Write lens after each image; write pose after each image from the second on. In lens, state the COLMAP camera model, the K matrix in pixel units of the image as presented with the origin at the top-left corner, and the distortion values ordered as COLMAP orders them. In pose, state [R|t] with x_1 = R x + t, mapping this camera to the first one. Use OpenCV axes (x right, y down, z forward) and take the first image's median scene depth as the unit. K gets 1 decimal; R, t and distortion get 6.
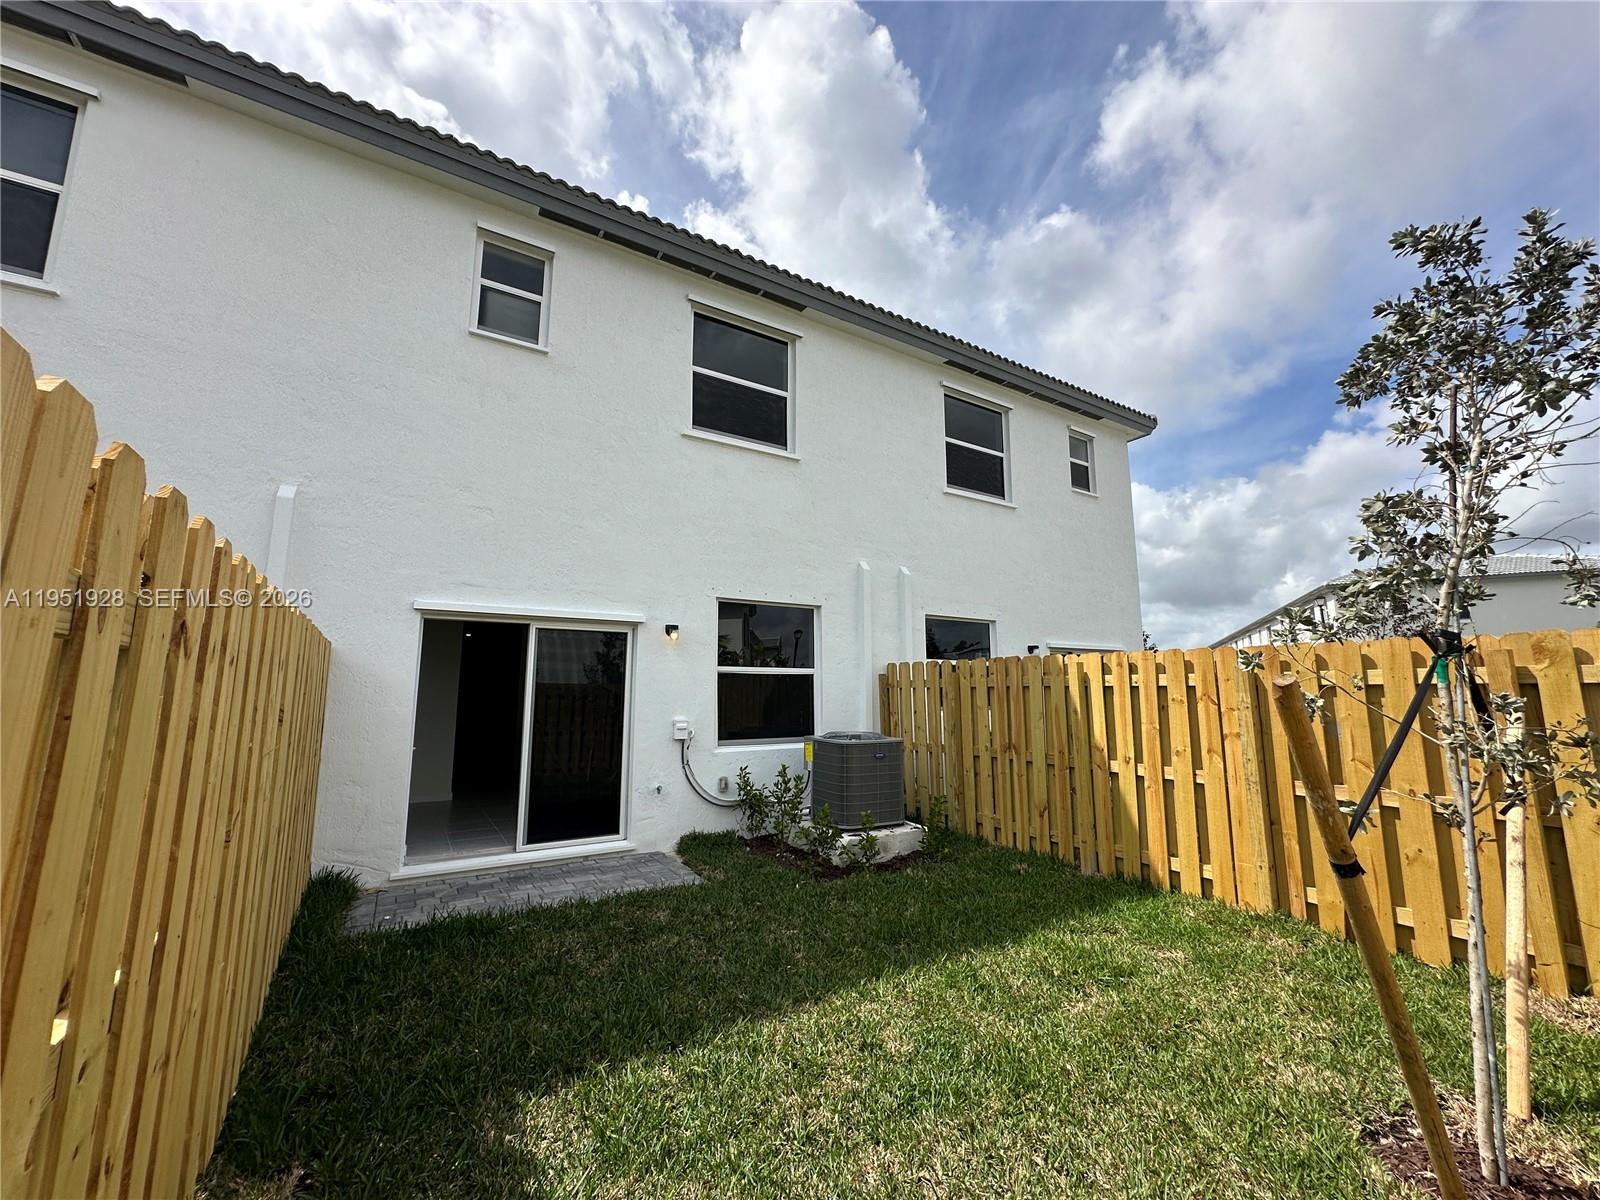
lens RADIAL K [[632.0, 0, 798.8], [0, 632.0, 605.1], [0, 0, 1]] dist [-0.000291, -0.000056]
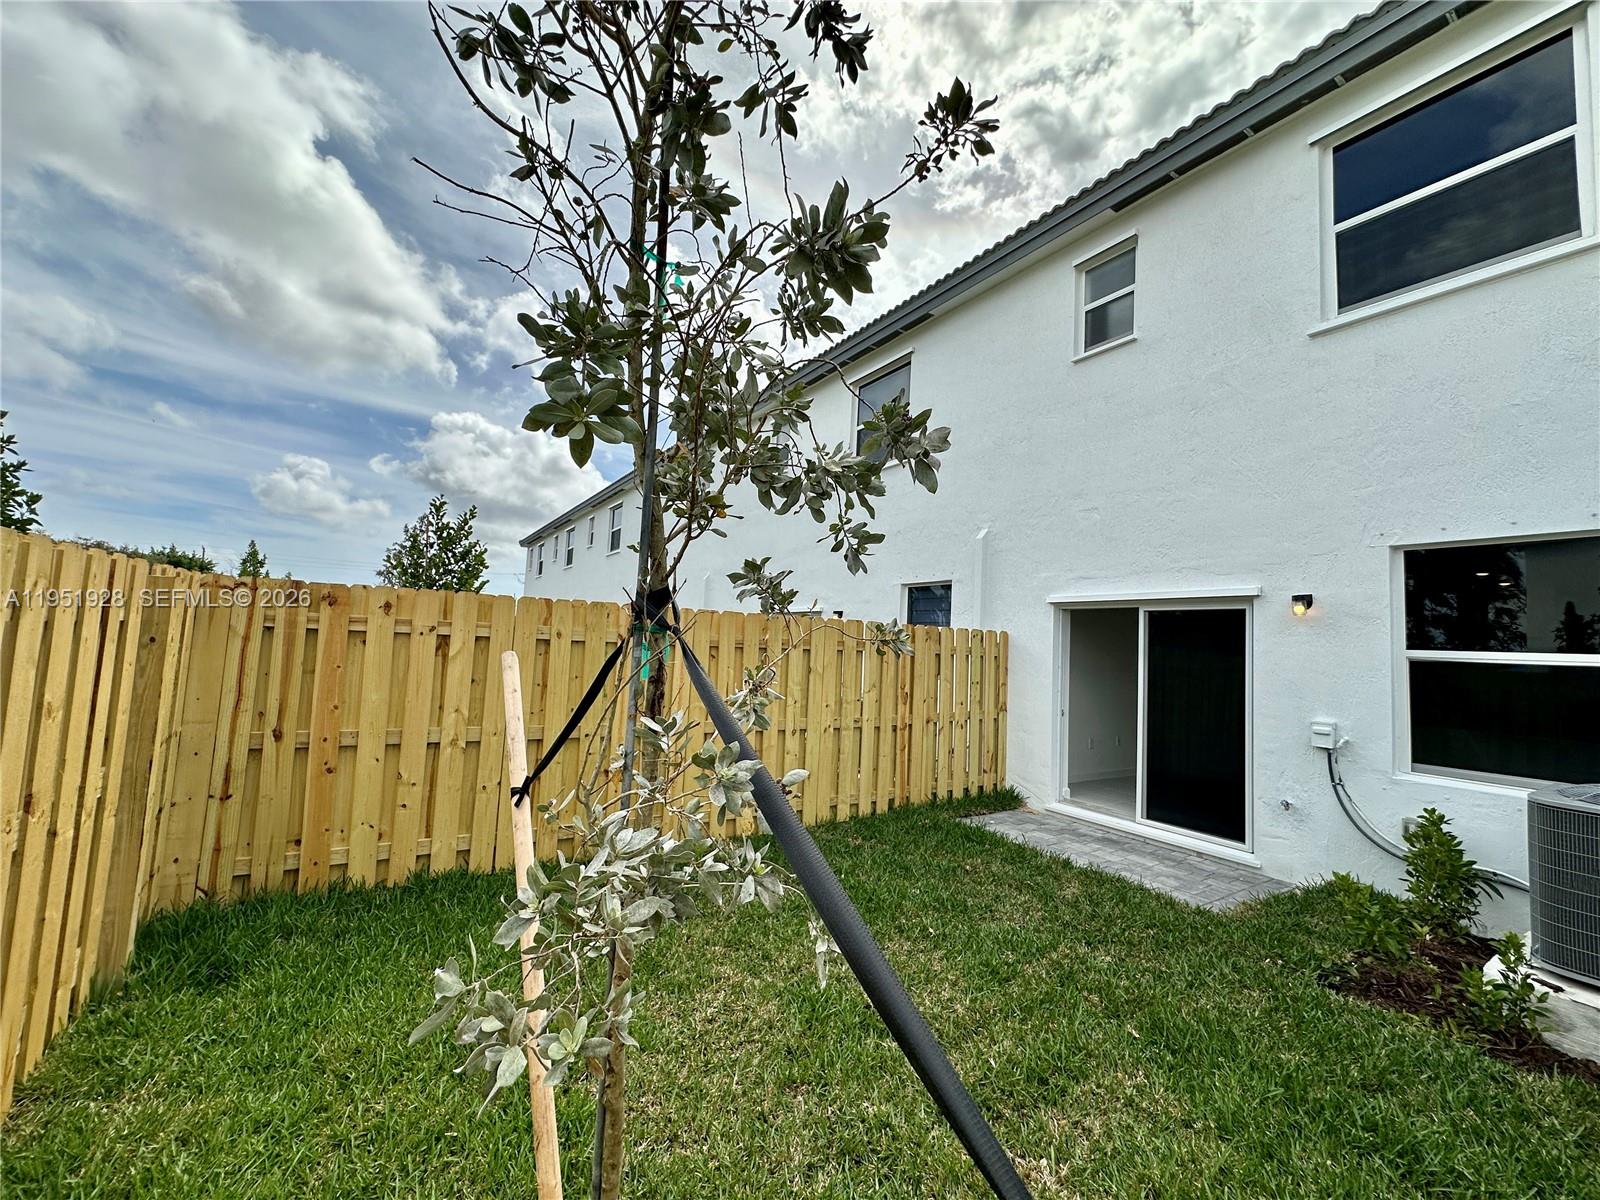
lens RADIAL K [[639.4, 0, 800.0], [0, 639.4, 600.0], [0, 0, 1]] dist [-0.001476, -0.000279]
pose [[0.027952, -0.069461, -0.997193, 0.585878], [0.093893, 0.993355, -0.066562, 0.034275], [0.995190, -0.091769, 0.034288, 0.399057]]
